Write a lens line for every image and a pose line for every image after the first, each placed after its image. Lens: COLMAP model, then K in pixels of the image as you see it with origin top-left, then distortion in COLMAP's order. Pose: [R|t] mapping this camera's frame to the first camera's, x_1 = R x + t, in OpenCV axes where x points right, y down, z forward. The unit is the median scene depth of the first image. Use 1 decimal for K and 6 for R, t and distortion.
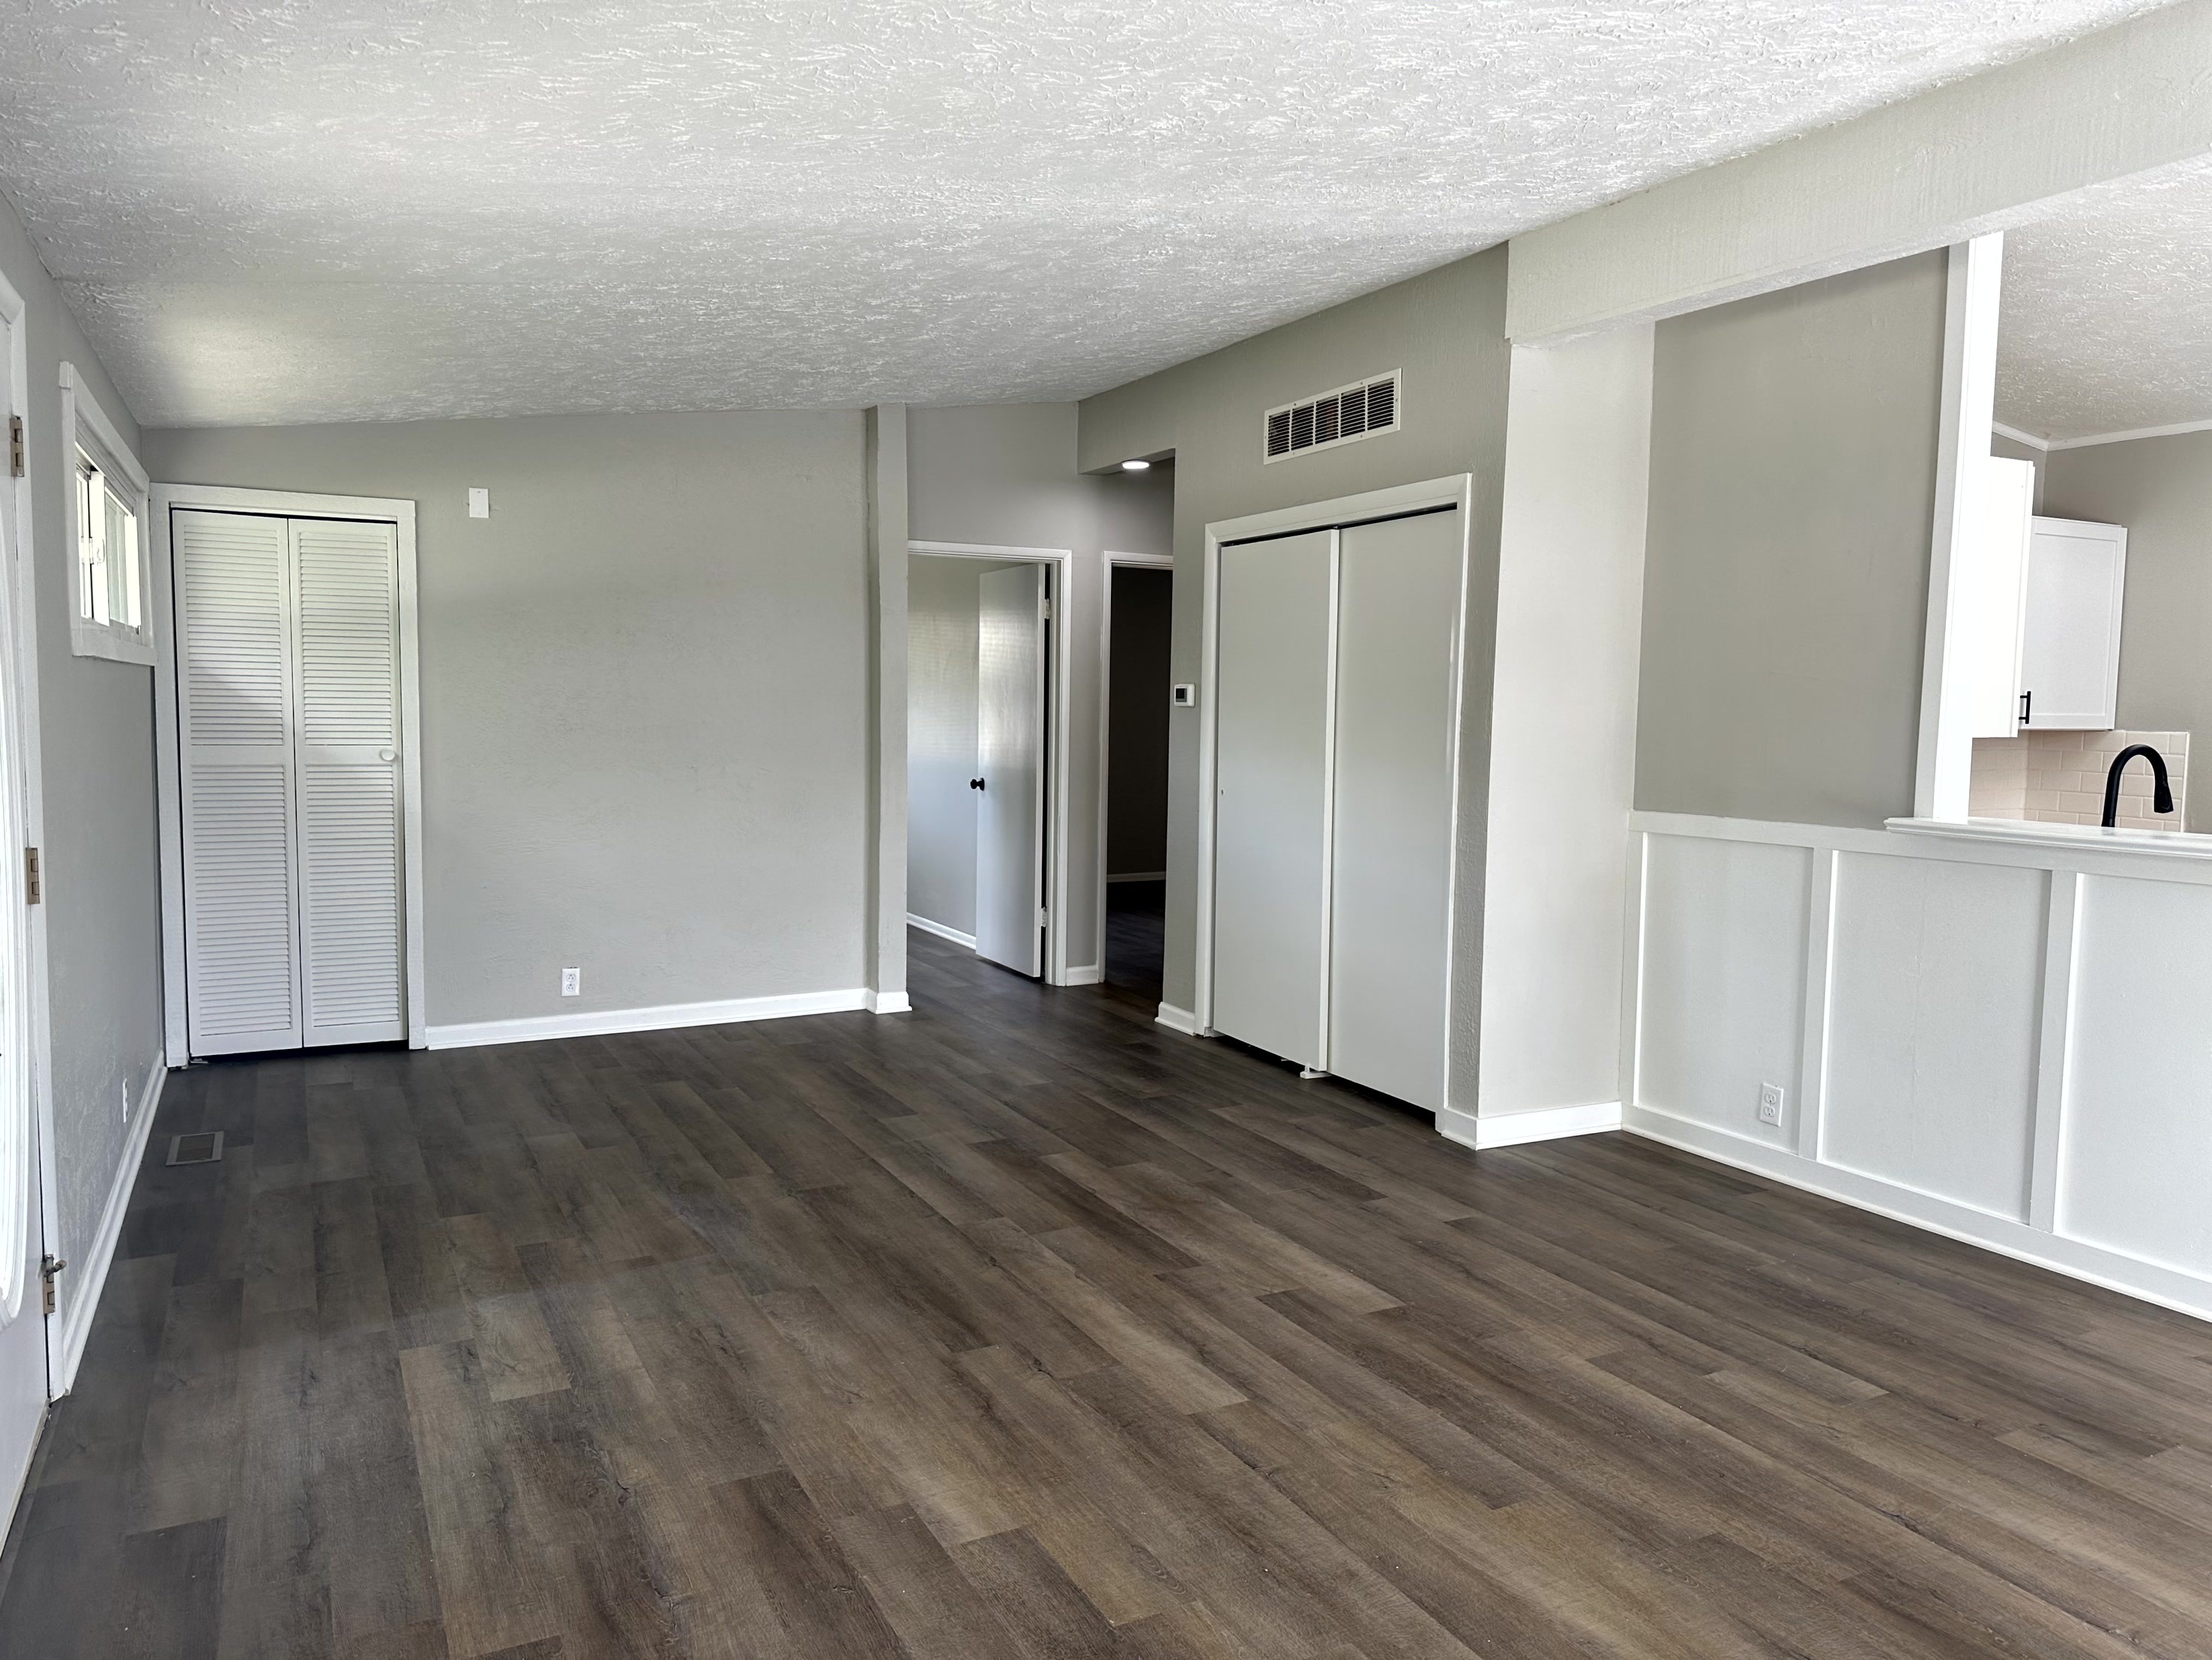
lens RADIAL K [[1557.7, 0, 1106.0], [0, 1557.7, 830.0], [0, 0, 1]] dist [0.057980, -0.072424]
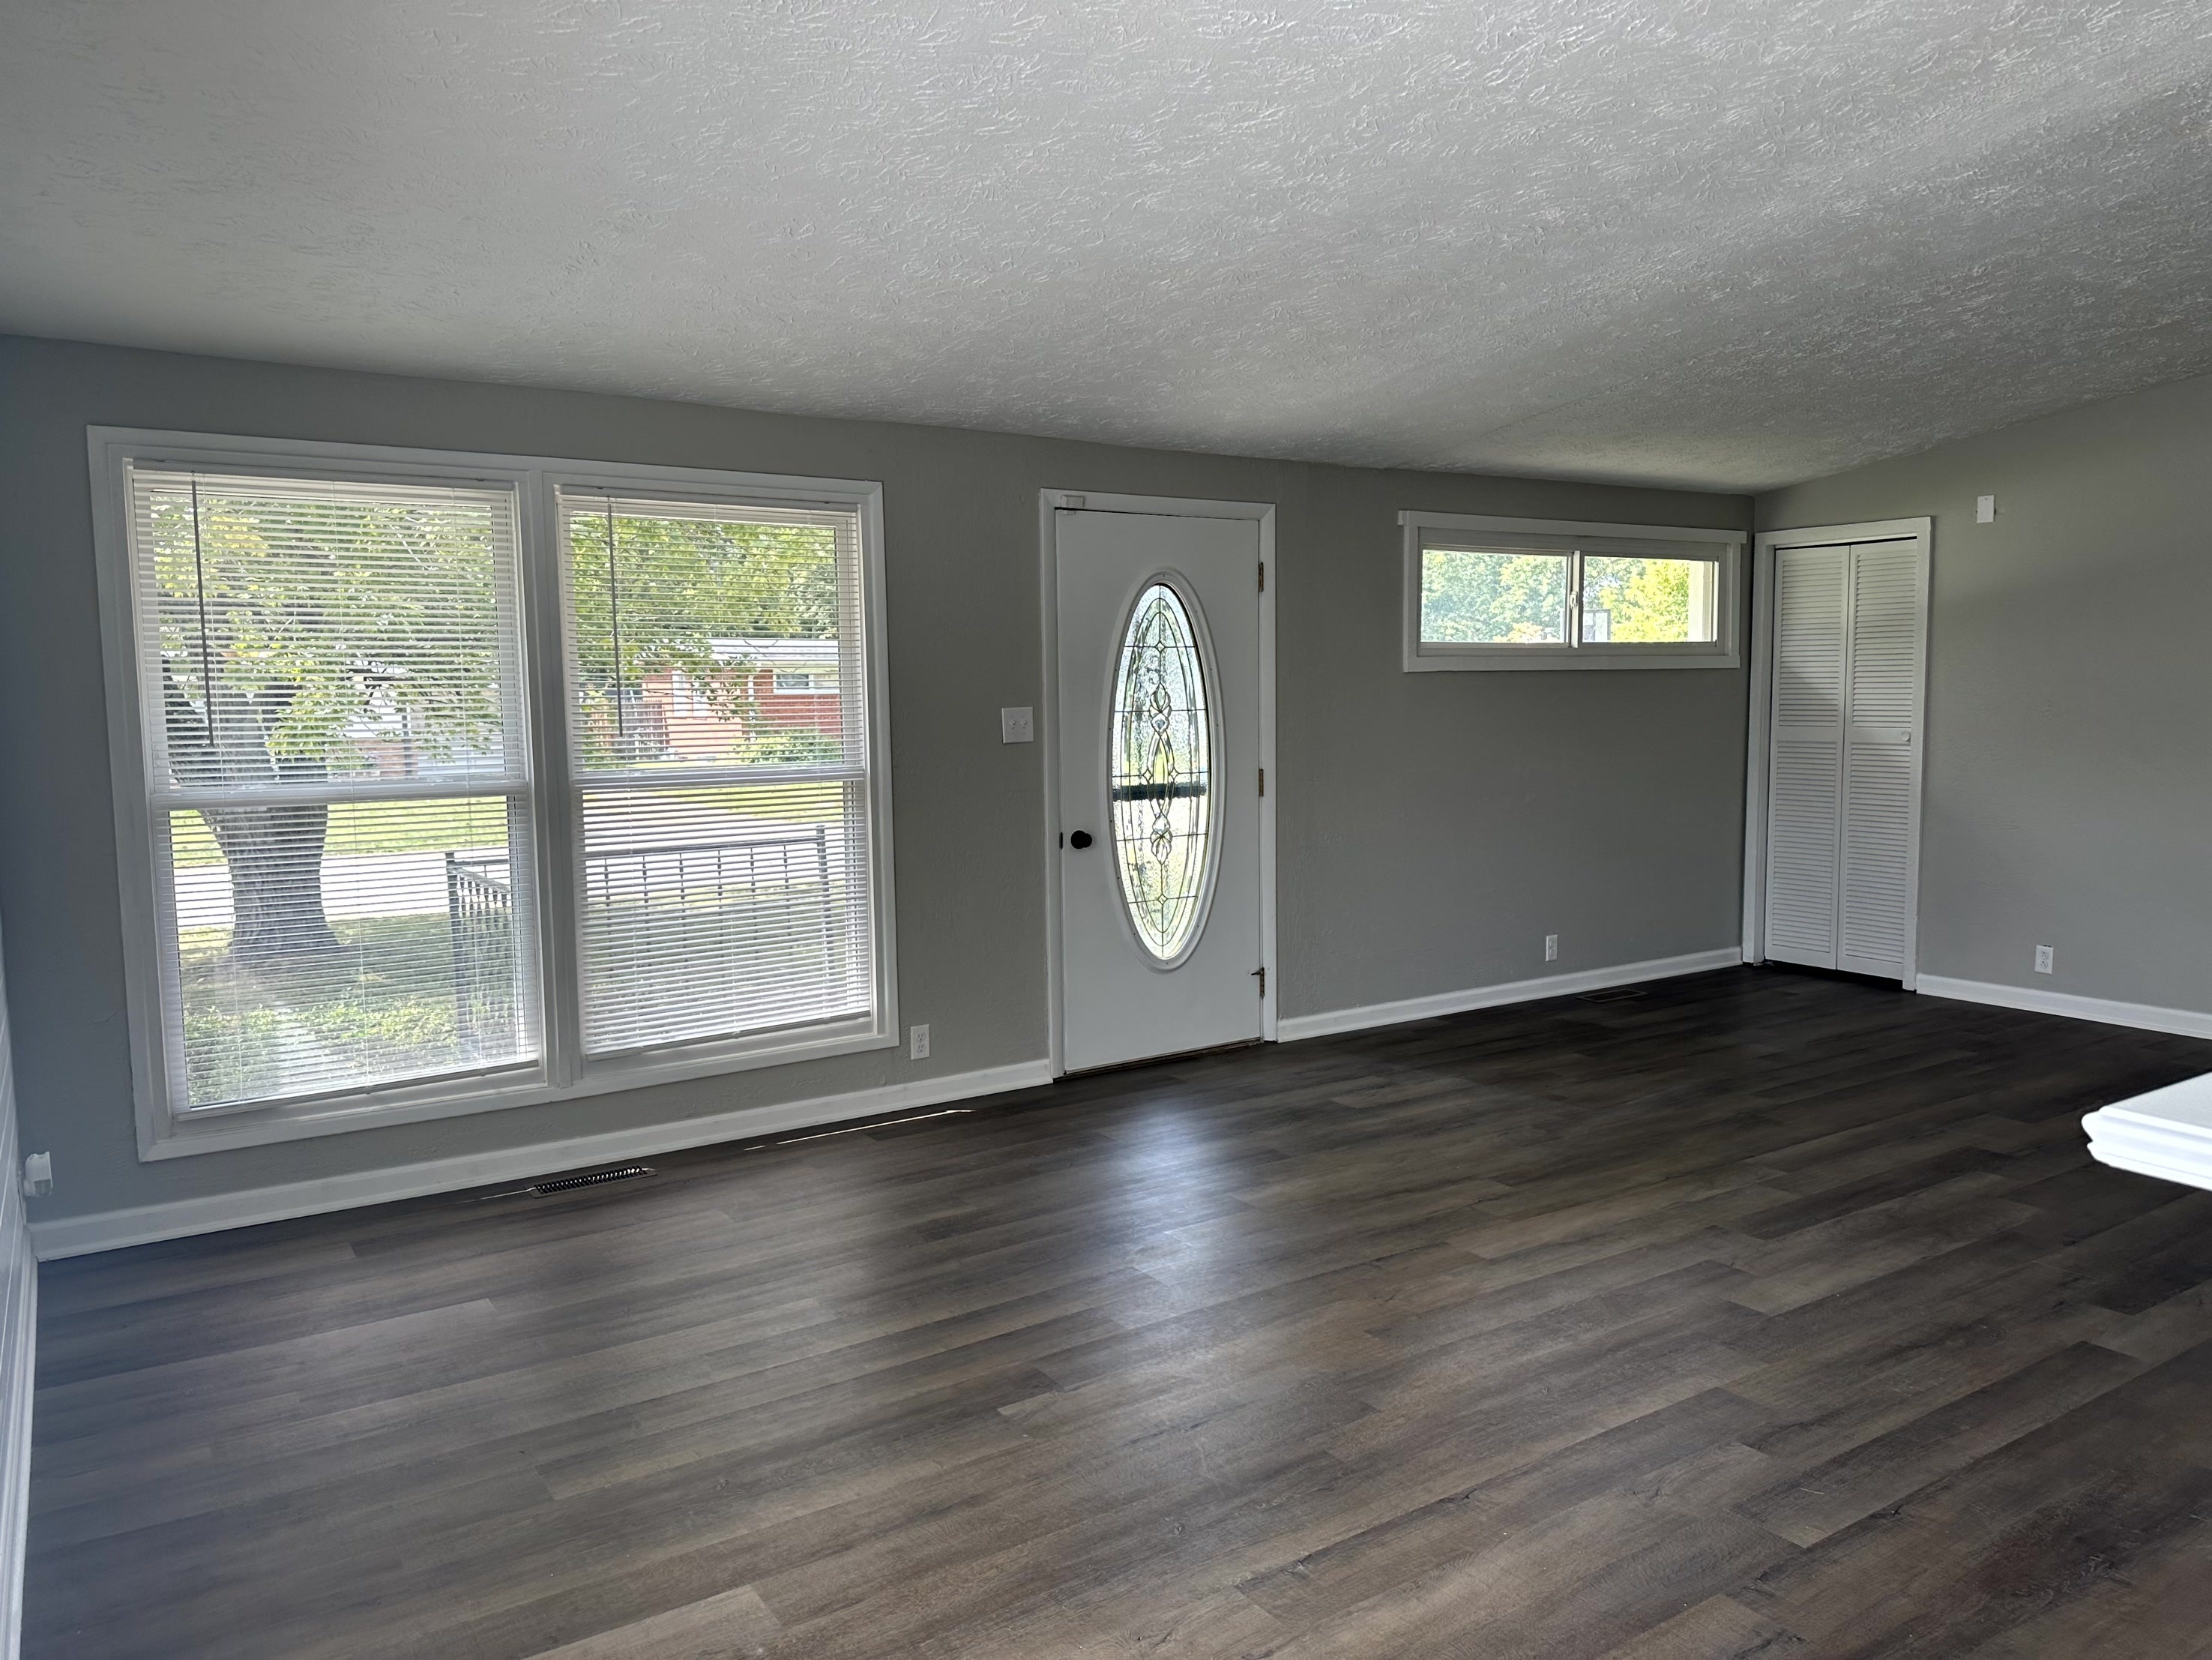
lens RADIAL K [[1557.7, 0, 1106.0], [0, 1557.7, 830.0], [0, 0, 1]] dist [0.057980, -0.072424]
pose [[0.101192, 0.077561, -0.991839, 1.047689], [-0.074414, 0.994754, 0.070196, -0.026093], [0.992080, 0.066704, 0.106433, 0.468068]]
